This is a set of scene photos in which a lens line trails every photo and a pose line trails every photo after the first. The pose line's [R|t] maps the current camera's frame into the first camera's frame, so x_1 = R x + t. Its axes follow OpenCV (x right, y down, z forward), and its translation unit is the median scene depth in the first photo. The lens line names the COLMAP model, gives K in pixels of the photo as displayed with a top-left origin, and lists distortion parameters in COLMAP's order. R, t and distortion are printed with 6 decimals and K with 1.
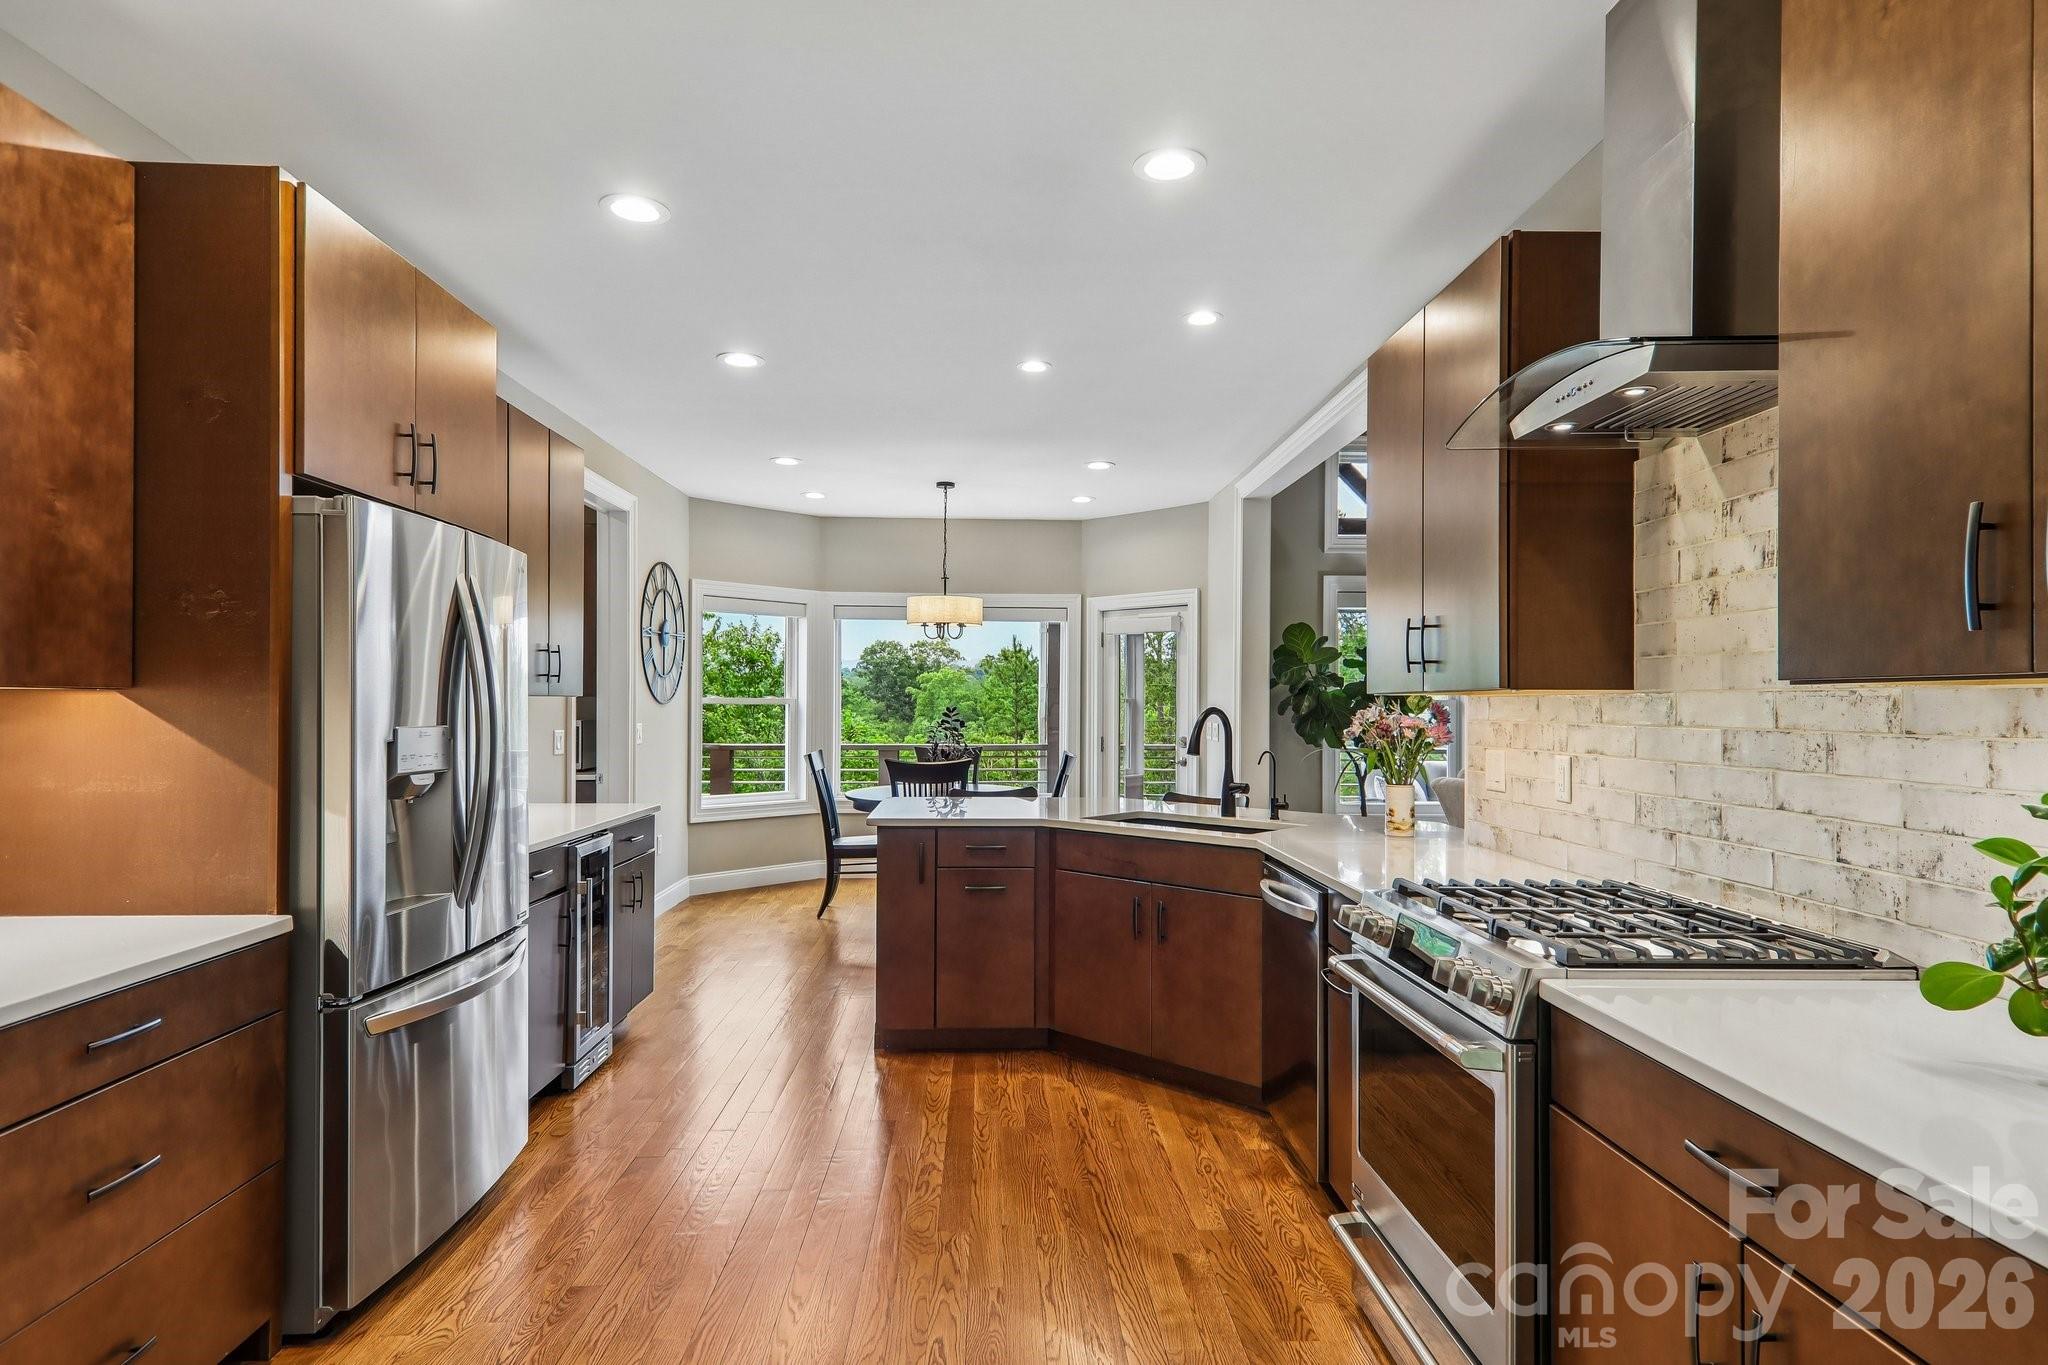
lens RADIAL K [[1137.7, 0, 1006.9], [0, 1137.7, 688.8], [0, 0, 1]] dist [0.032895, -0.011714]
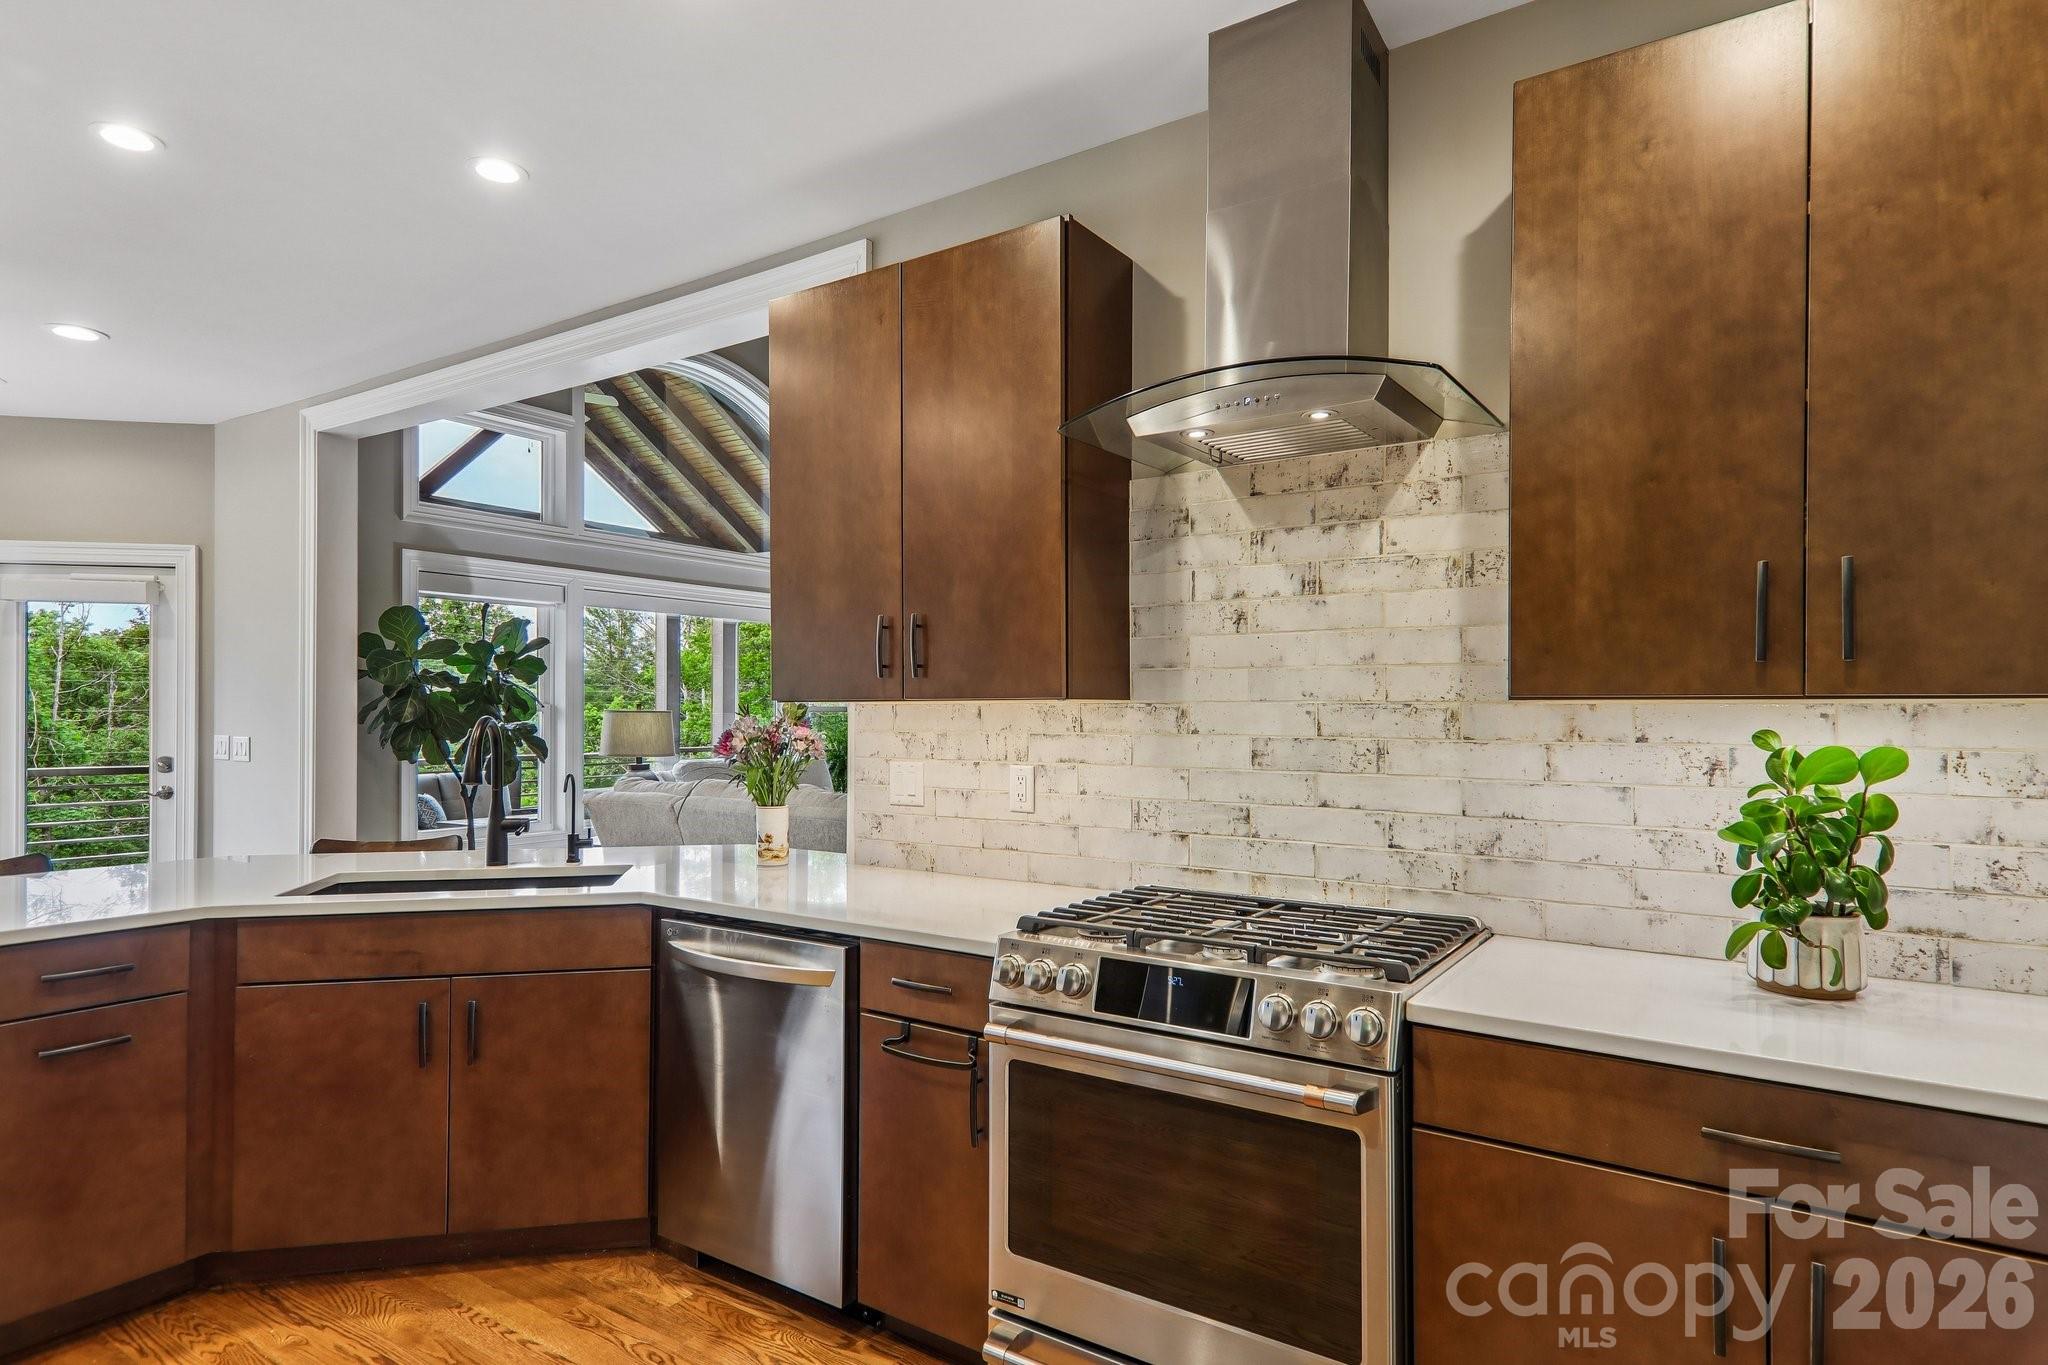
lens RADIAL K [[1137.7, 0, 1007.7], [0, 1137.7, 700.1], [0, 0, 1]] dist [0.032895, -0.011714]
pose [[0.571917, 0.005882, 0.820290, -0.364405], [-0.012546, 0.999920, 0.001577, 0.000742], [-0.820216, -0.011193, 0.571945, 0.503478]]
